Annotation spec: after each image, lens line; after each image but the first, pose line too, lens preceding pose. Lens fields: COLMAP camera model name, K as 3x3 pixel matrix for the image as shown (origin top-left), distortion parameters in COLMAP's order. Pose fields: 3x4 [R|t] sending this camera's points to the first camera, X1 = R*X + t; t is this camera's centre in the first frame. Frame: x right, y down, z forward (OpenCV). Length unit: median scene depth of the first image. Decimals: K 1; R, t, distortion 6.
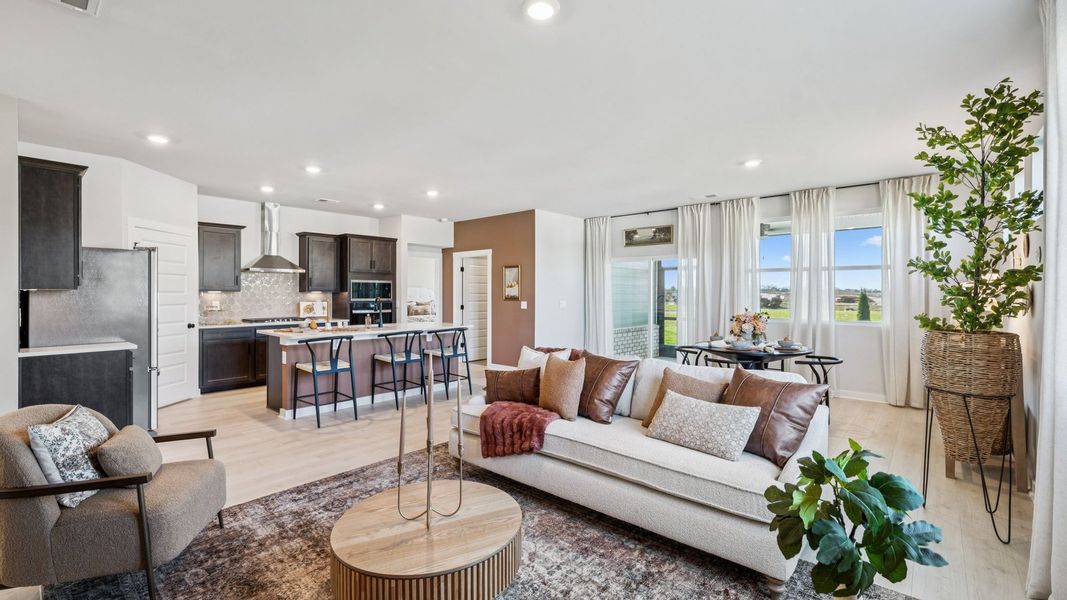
lens RADIAL K [[455.0, 0, 518.7], [0, 455.0, 294.2], [0, 0, 1]] dist [0.003598, -0.000665]
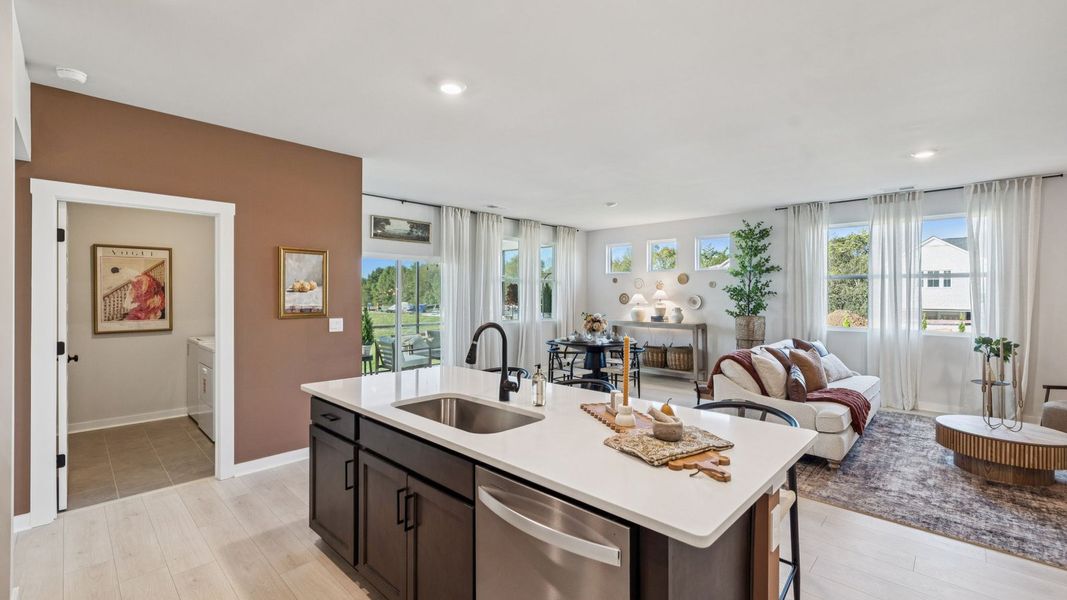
lens RADIAL K [[455.0, 0, 535.7], [0, 455.0, 294.4], [0, 0, 1]] dist [0.003598, -0.000665]
pose [[-0.002342, -0.003898, 0.999990, -0.525397], [-0.000529, 0.999992, 0.003897, -0.014735], [-0.999997, -0.000520, -0.002345, 0.748643]]
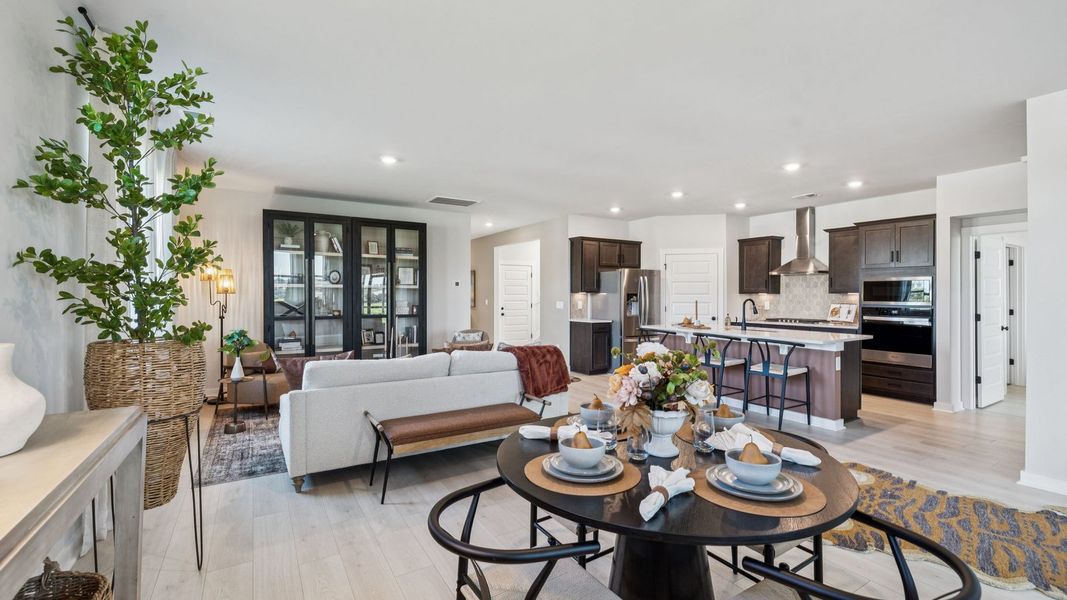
lens RADIAL K [[455.0, 0, 540.5], [0, 455.0, 293.1], [0, 0, 1]] dist [0.003598, -0.000665]
pose [[-0.246842, -0.006818, -0.969032, 0.549044], [-0.004034, 0.999974, -0.006008, 0.001911], [0.969047, 0.002426, -0.246863, 0.632812]]
